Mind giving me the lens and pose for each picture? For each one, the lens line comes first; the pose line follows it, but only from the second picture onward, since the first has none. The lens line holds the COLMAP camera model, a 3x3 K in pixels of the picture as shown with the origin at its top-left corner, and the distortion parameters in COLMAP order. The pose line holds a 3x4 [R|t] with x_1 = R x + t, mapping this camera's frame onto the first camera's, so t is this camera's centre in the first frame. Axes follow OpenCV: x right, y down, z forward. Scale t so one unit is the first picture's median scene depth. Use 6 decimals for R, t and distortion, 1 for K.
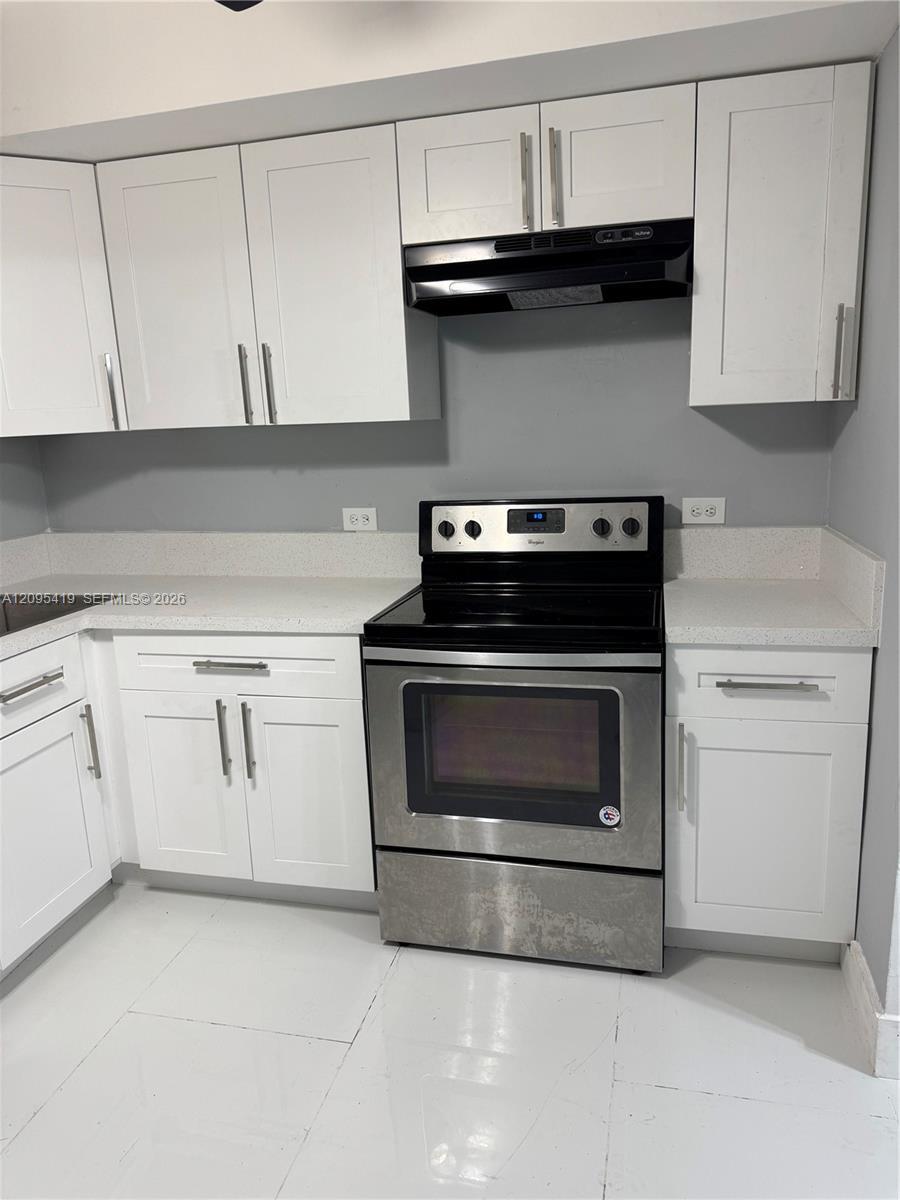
lens RADIAL K [[845.1, 0, 444.8], [0, 845.1, 597.7], [0, 0, 1]] dist [0.124934, -0.206789]
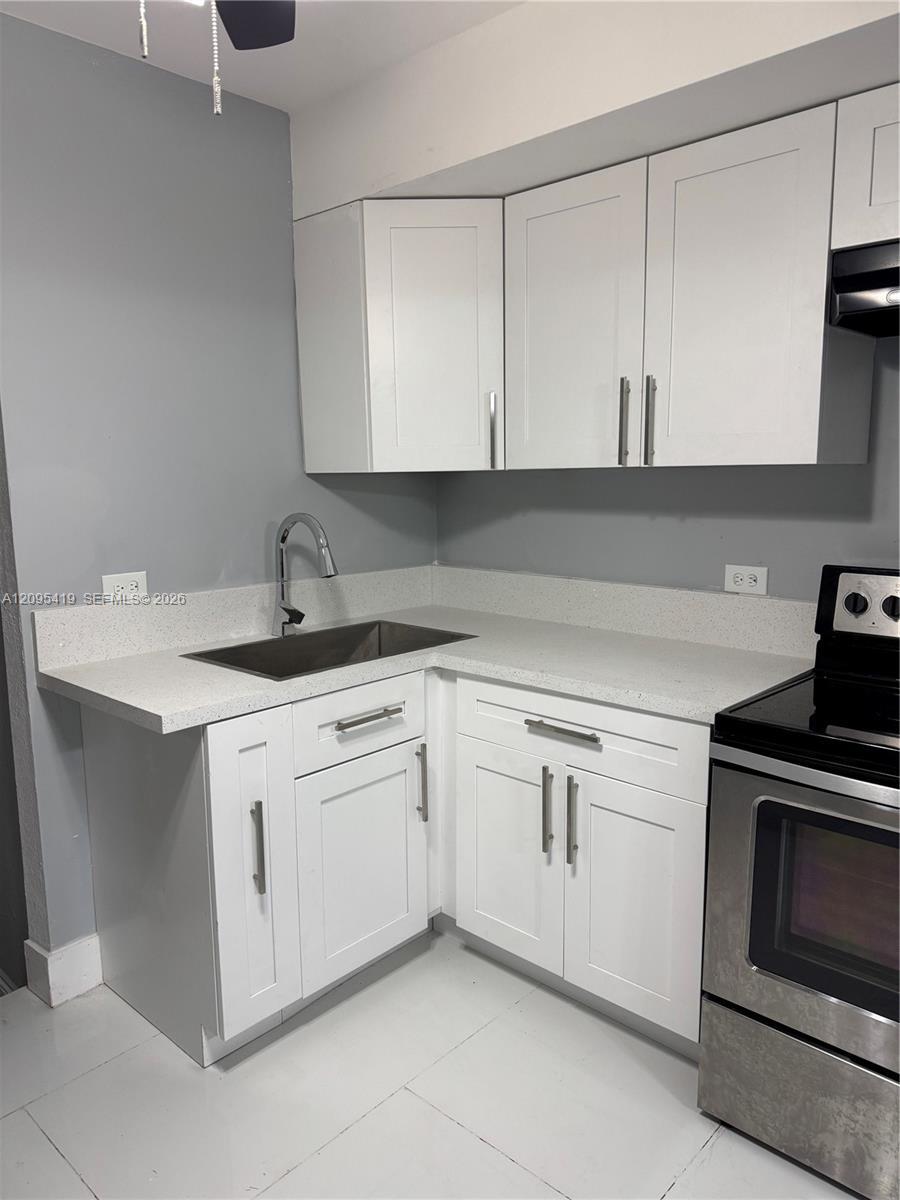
lens RADIAL K [[845.1, 0, 444.8], [0, 845.1, 597.7], [0, 0, 1]] dist [0.124934, -0.206789]
pose [[0.879369, 0.103681, -0.464715, 0.039246], [-0.125000, 0.992040, -0.015204, -0.029548], [0.459440, 0.071459, 0.885330, 0.137620]]
